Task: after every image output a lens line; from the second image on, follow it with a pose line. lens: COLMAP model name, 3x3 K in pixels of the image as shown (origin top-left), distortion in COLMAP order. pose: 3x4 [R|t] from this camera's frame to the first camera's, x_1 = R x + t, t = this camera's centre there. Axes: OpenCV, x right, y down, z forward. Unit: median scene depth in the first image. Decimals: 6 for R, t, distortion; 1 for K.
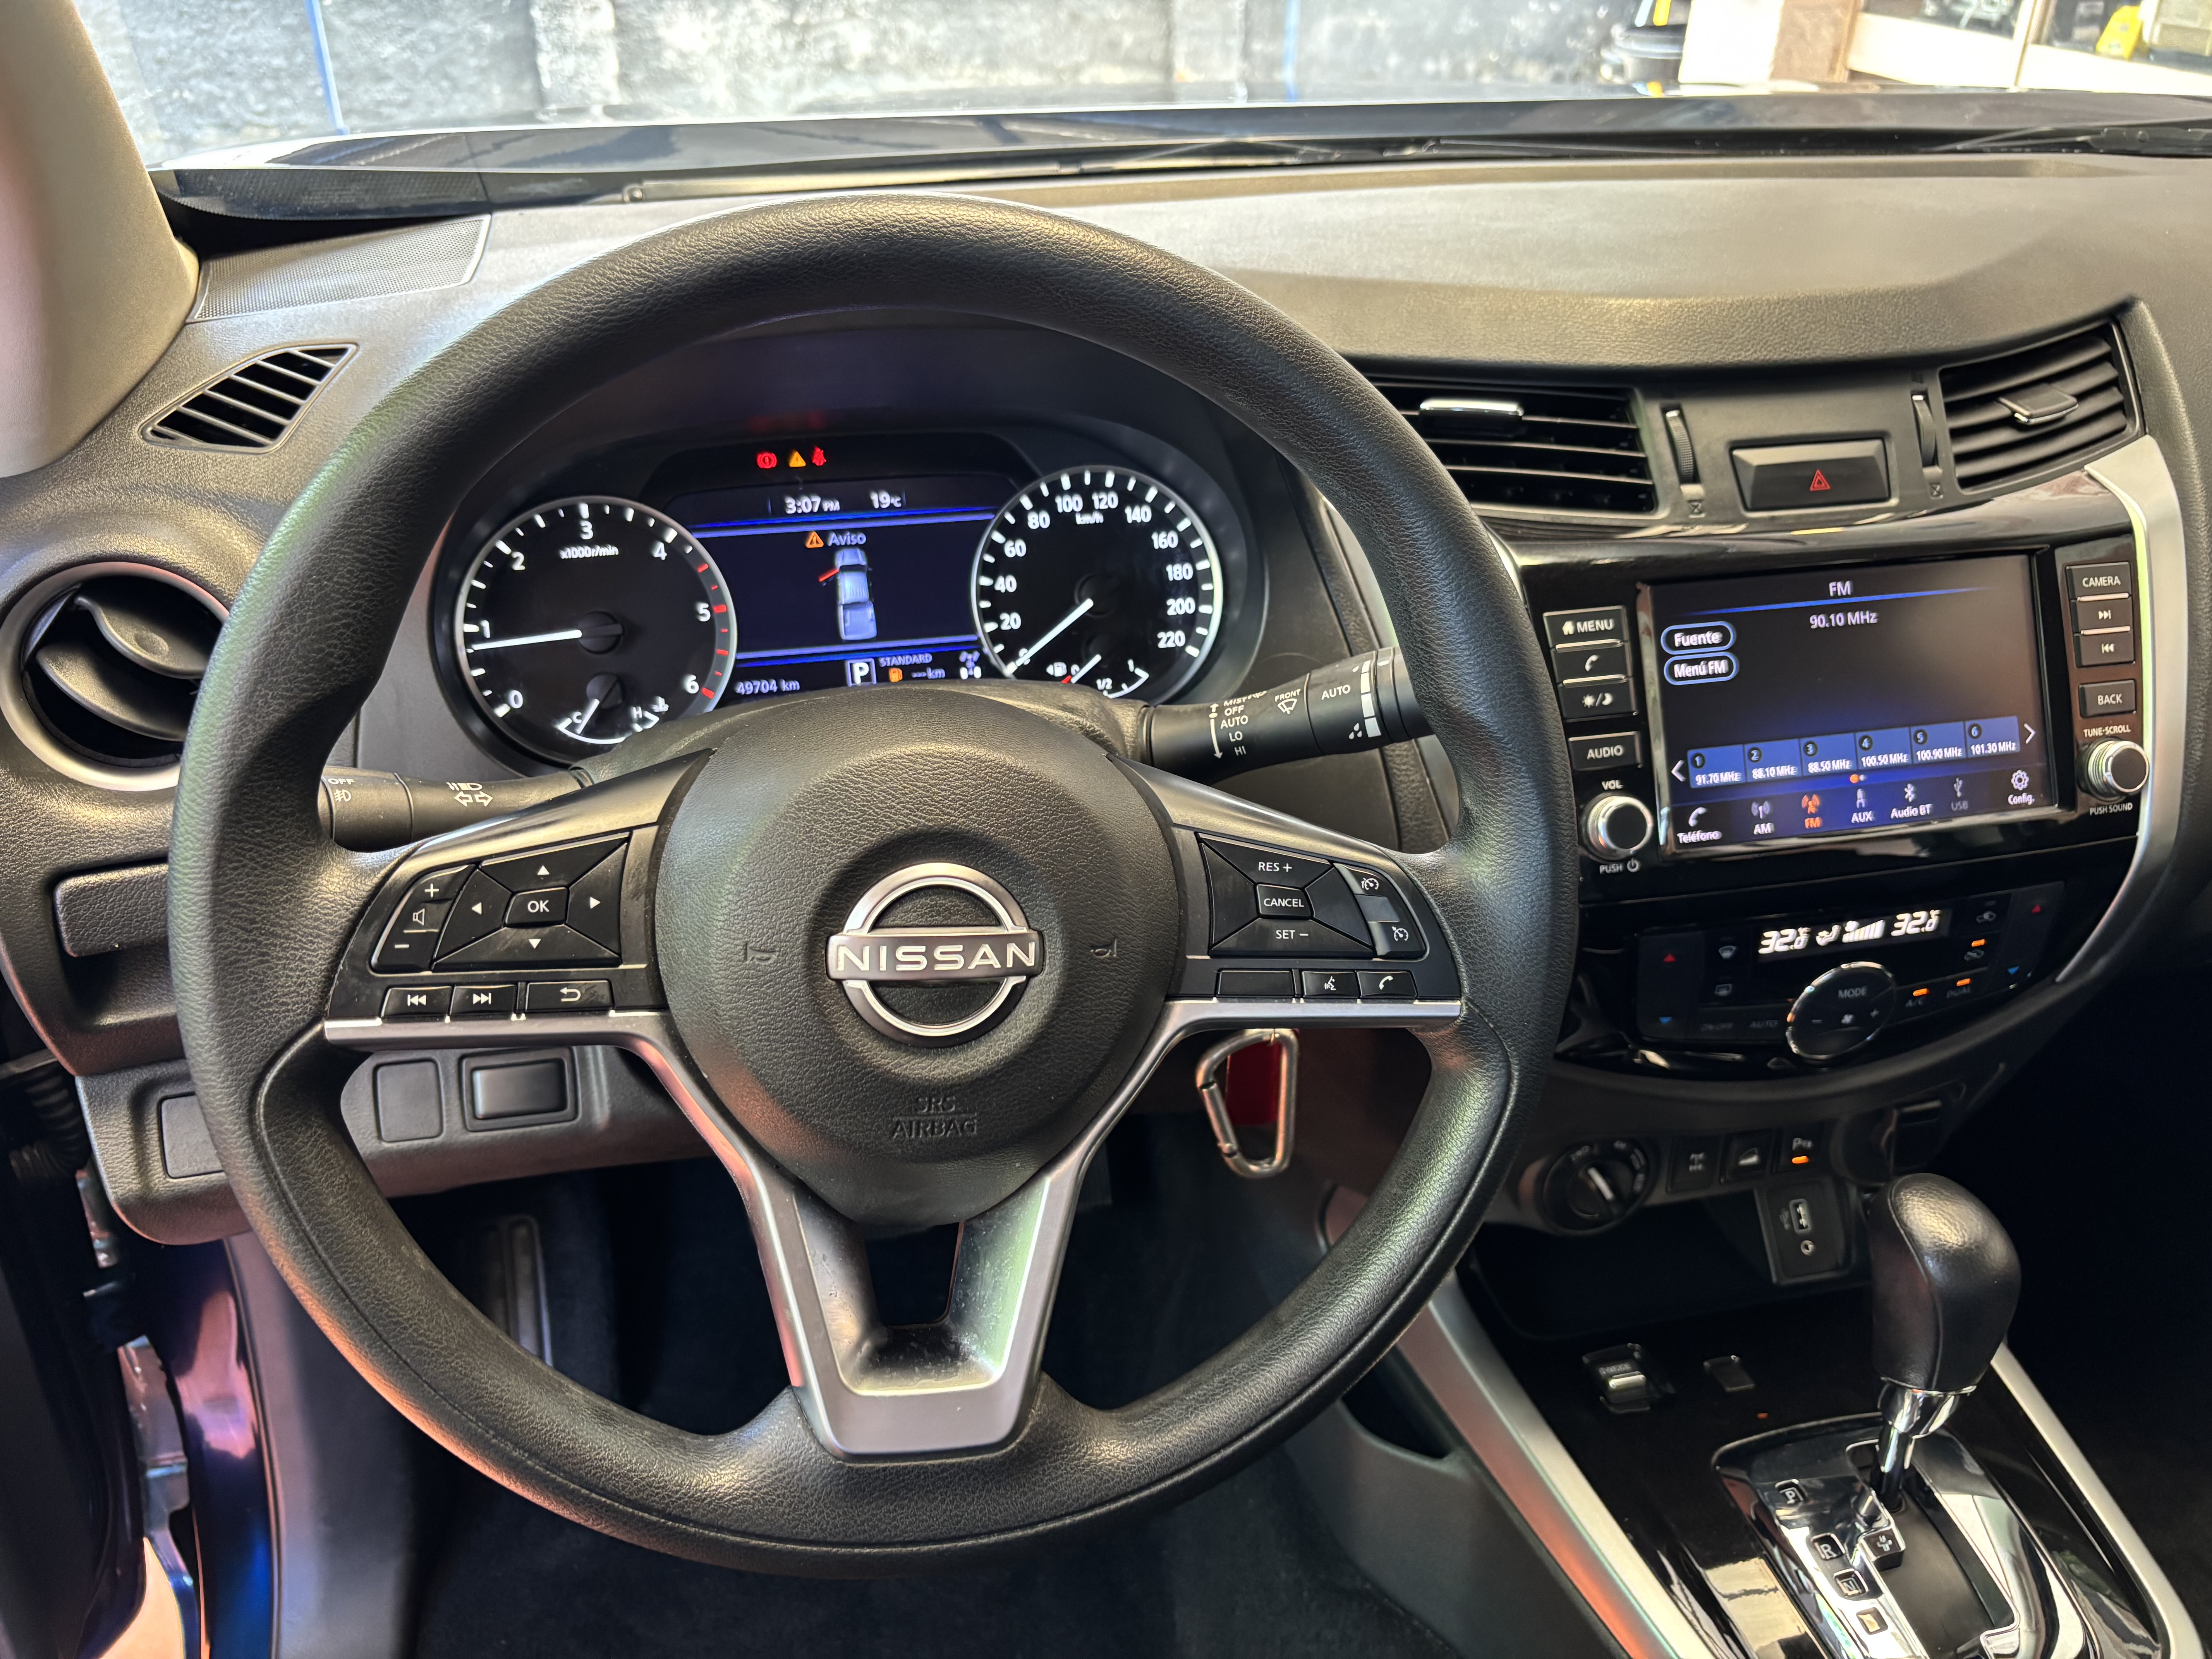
lens RADIAL K [[1686.5, 0, 1126.1], [0, 1686.5, 823.9], [0, 0, 1]] dist [0.025973, 0.021982]
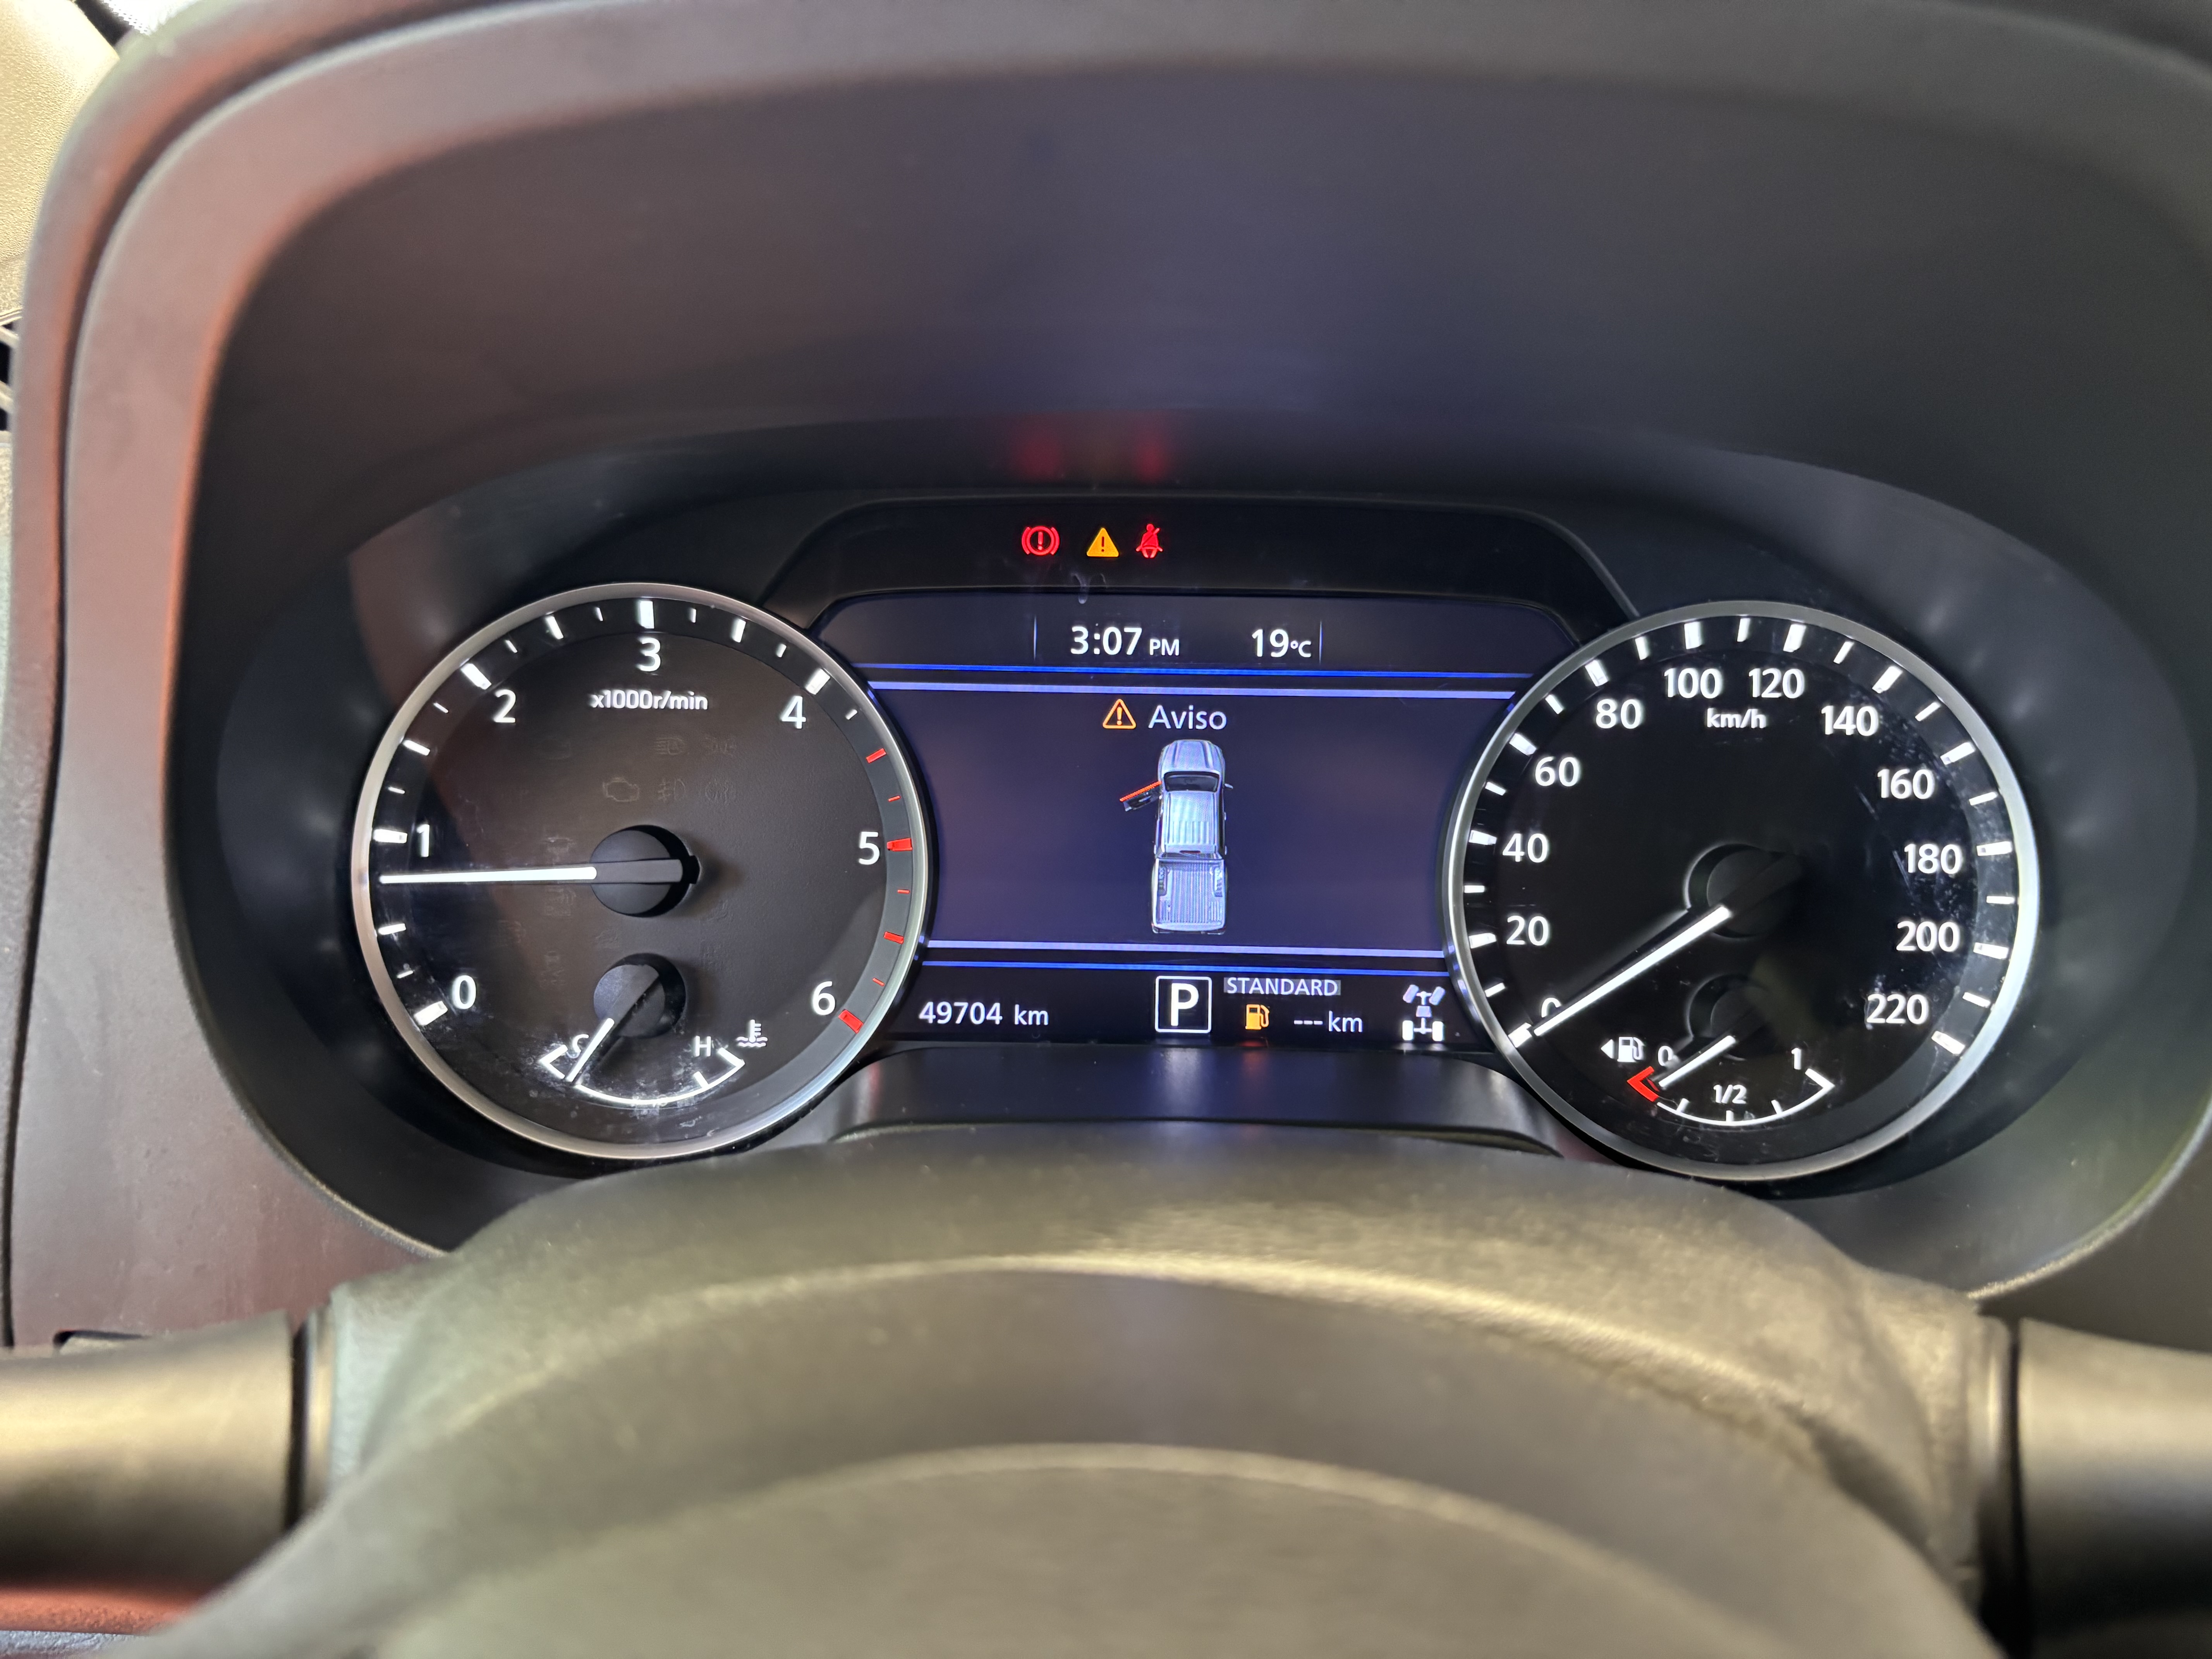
lens RADIAL K [[1686.5, 0, 1106.4], [0, 1686.5, 833.5], [0, 0, 1]] dist [0.025973, 0.021982]
pose [[0.974753, 0.100067, -0.199605, -0.089025], [-0.119991, 0.988657, -0.090328, -0.090469], [0.188302, 0.111998, 0.975704, 0.531912]]
